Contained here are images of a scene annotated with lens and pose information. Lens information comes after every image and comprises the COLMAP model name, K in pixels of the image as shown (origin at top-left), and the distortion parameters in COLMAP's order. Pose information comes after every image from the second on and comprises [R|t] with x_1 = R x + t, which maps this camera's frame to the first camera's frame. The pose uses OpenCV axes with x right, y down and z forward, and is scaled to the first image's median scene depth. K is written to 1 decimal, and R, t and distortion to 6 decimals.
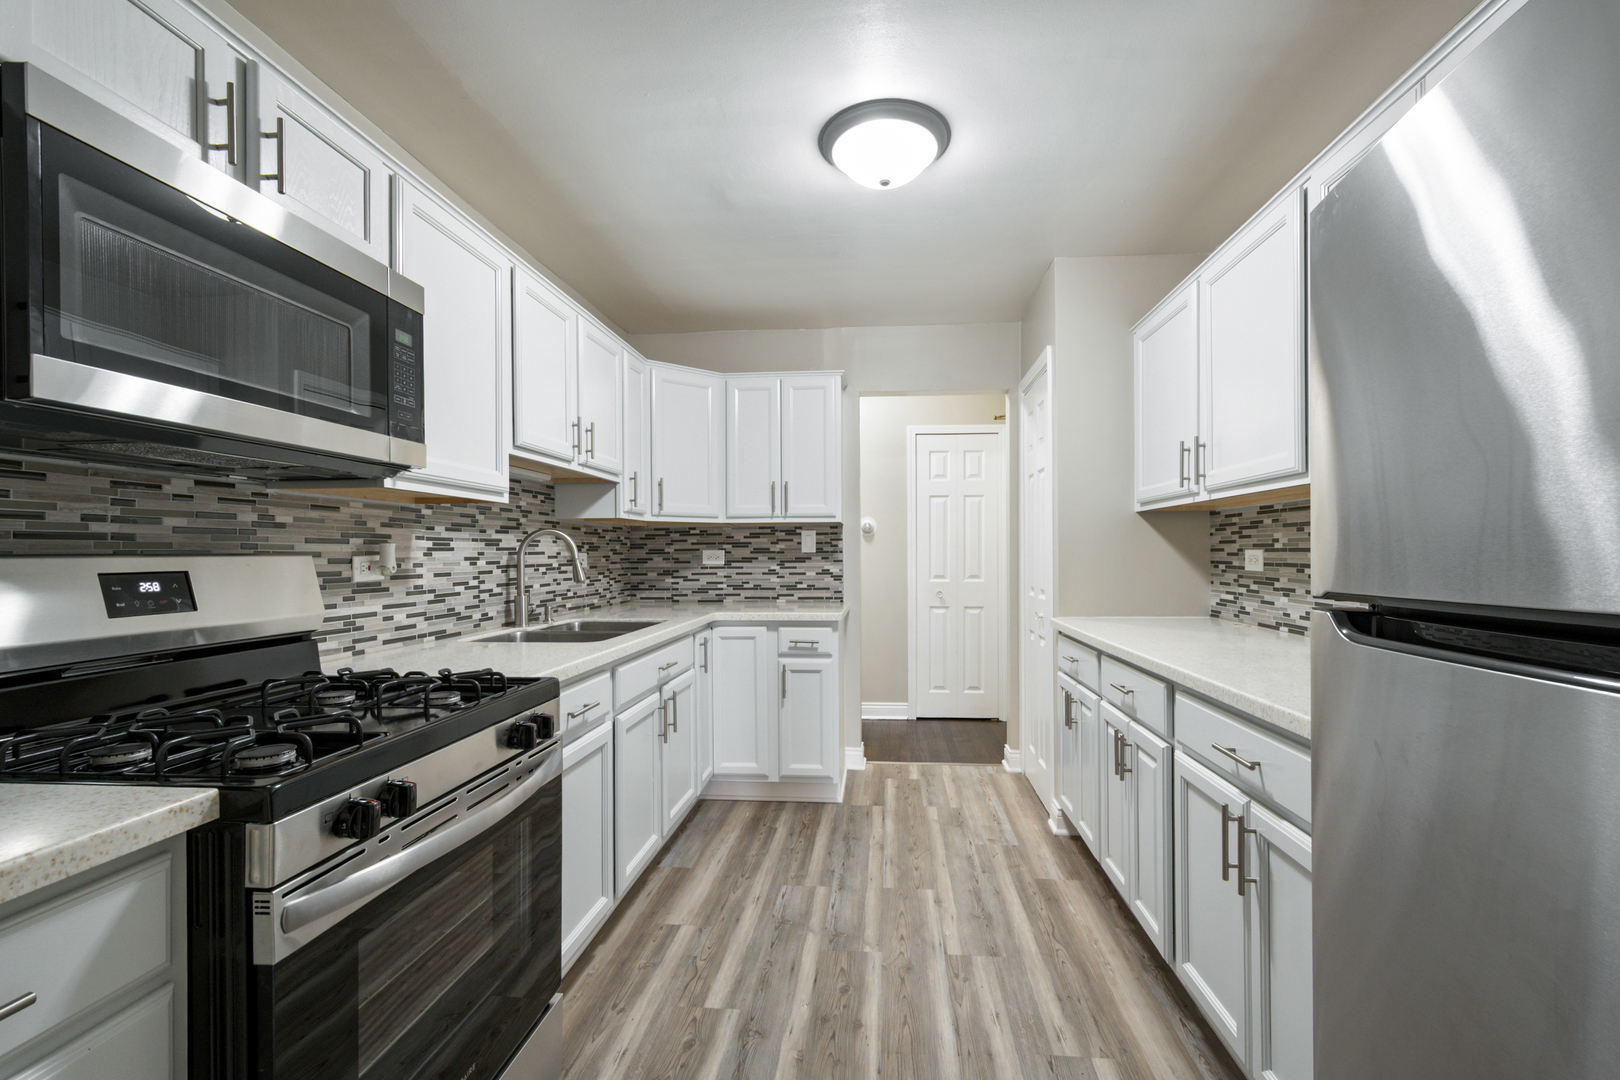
lens RADIAL K [[723.1, 0, 813.8], [0, 723.1, 549.7], [0, 0, 1]] dist [-0.000089, -0.000124]
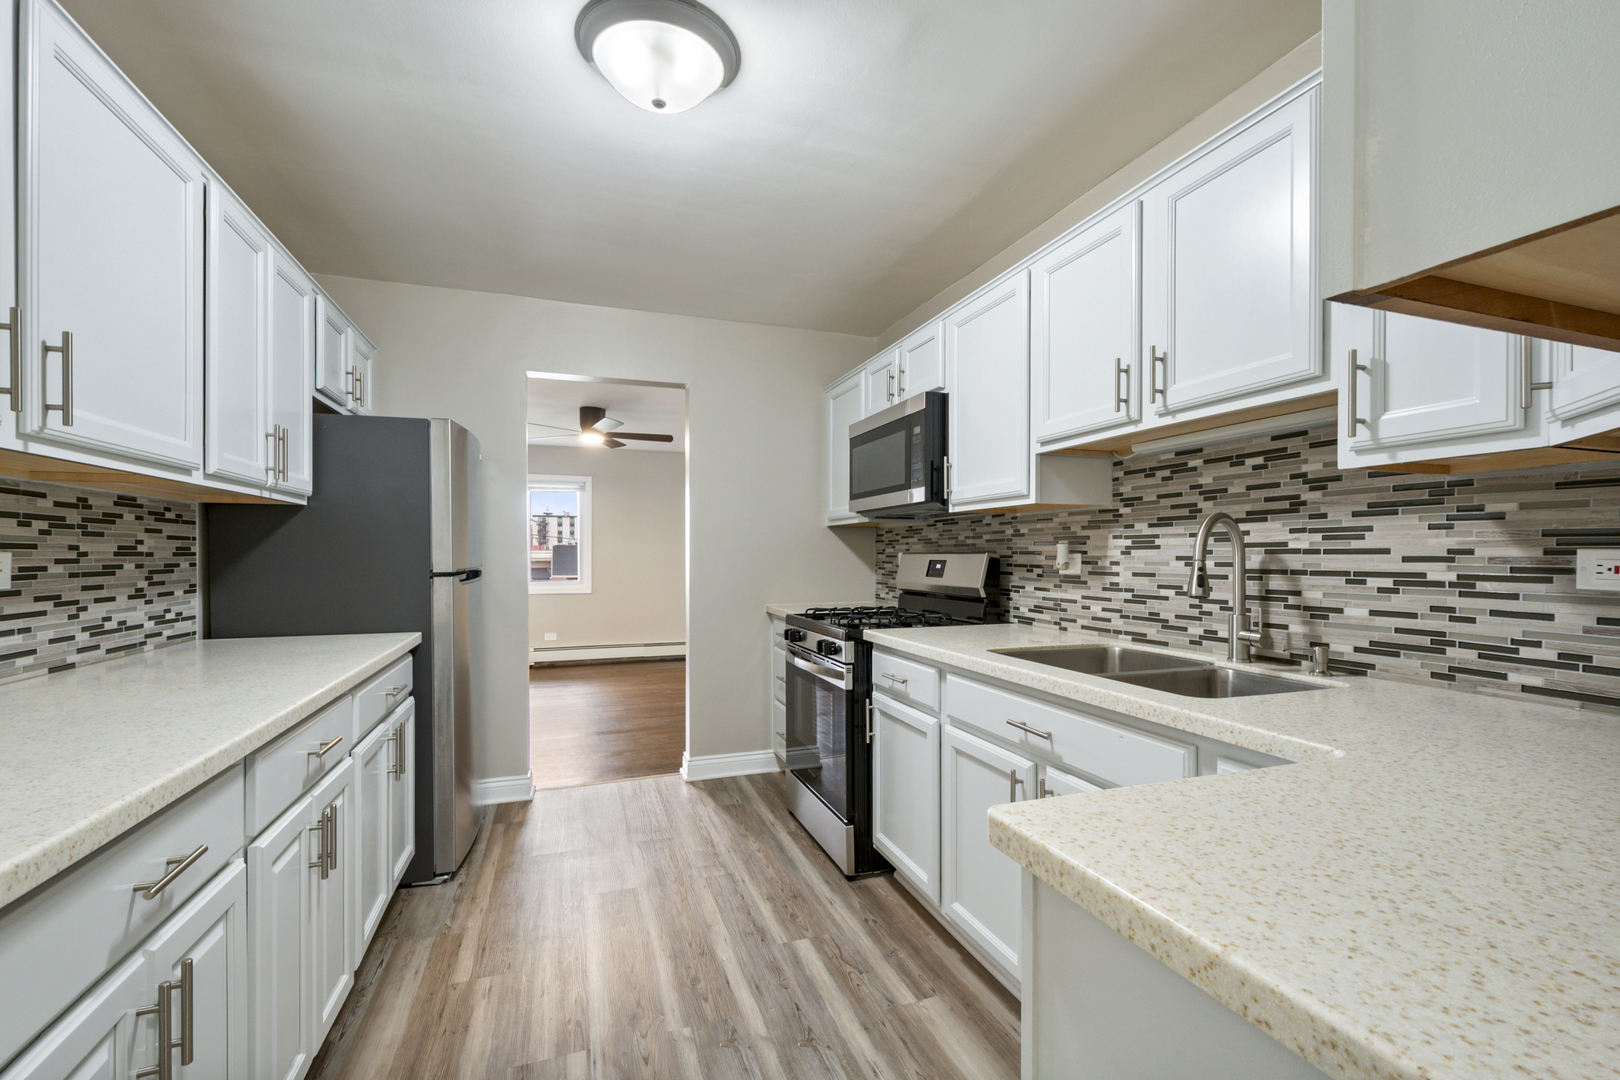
lens RADIAL K [[723.1, 0, 841.1], [0, 723.1, 555.8], [0, 0, 1]] dist [-0.000089, -0.000124]
pose [[-0.894333, 0.008815, -0.447316, 0.237116], [0.009151, 0.999957, 0.001409, 0.004924], [0.447309, -0.002834, -0.894375, 1.533310]]
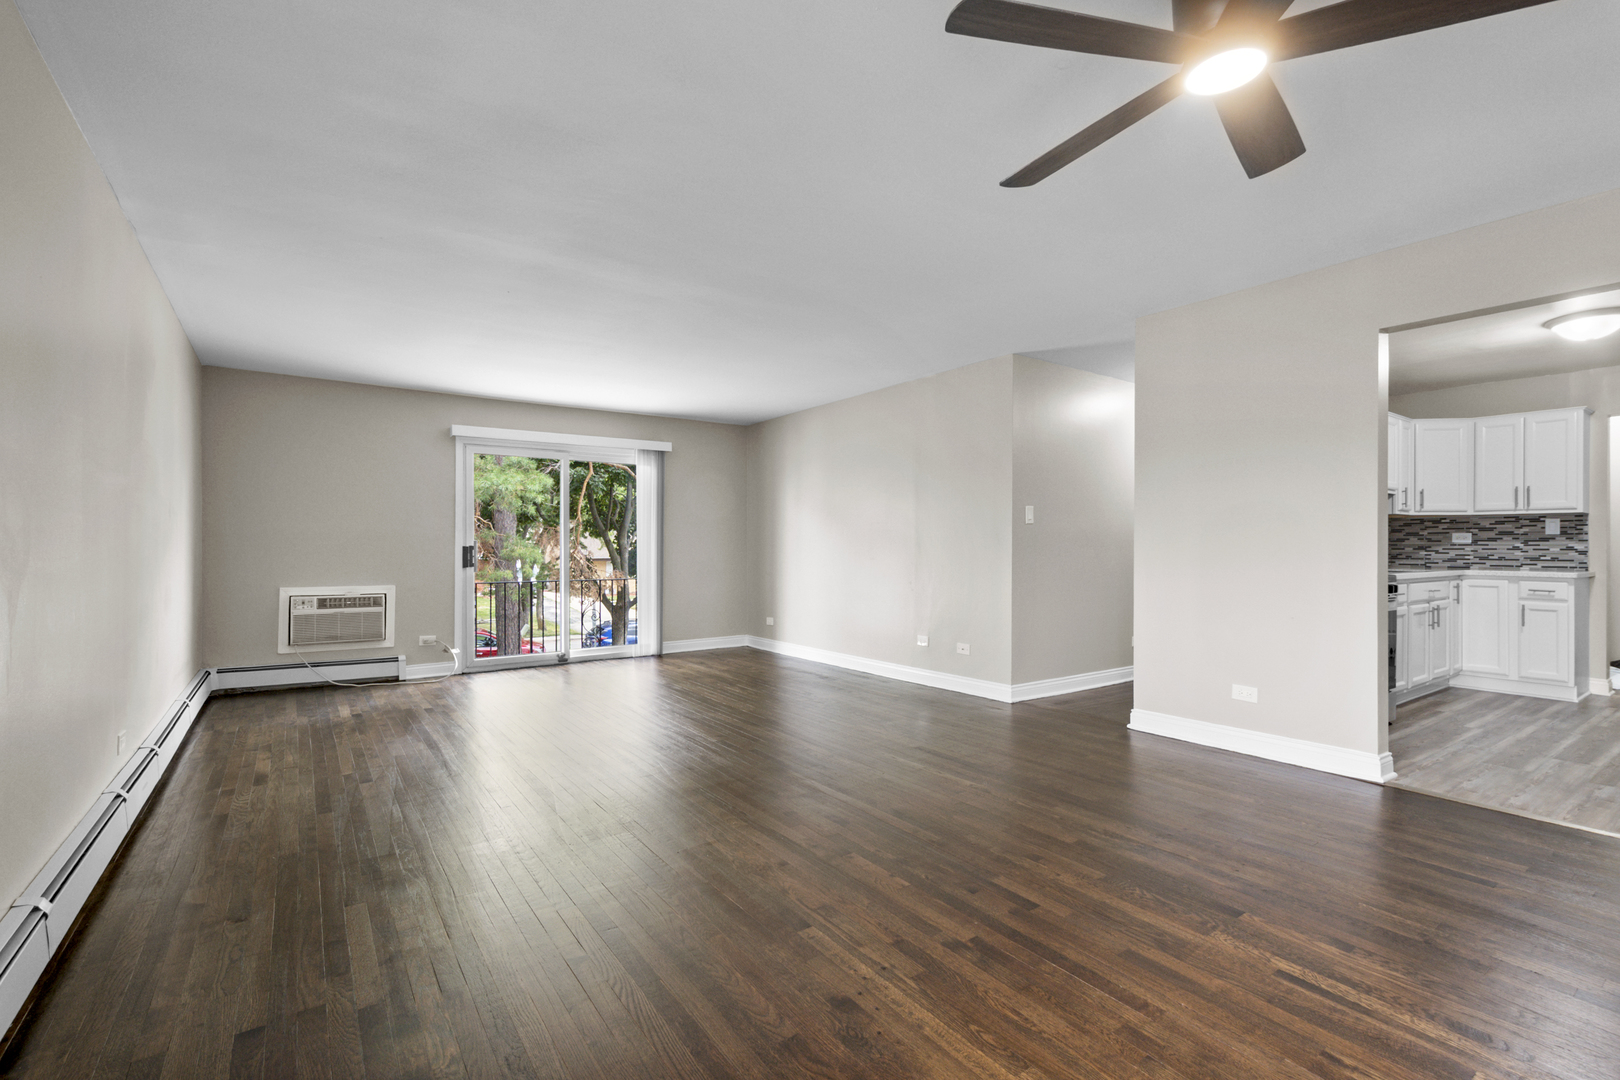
lens RADIAL K [[723.1, 0, 813.5], [0, 723.1, 544.2], [0, 0, 1]] dist [-0.000089, -0.000124]
pose [[0.661021, 0.006293, -0.750341, 0.127512], [-0.005675, 0.999978, 0.003388, 0.034483], [0.750346, 0.002019, 0.661043, -1.305150]]
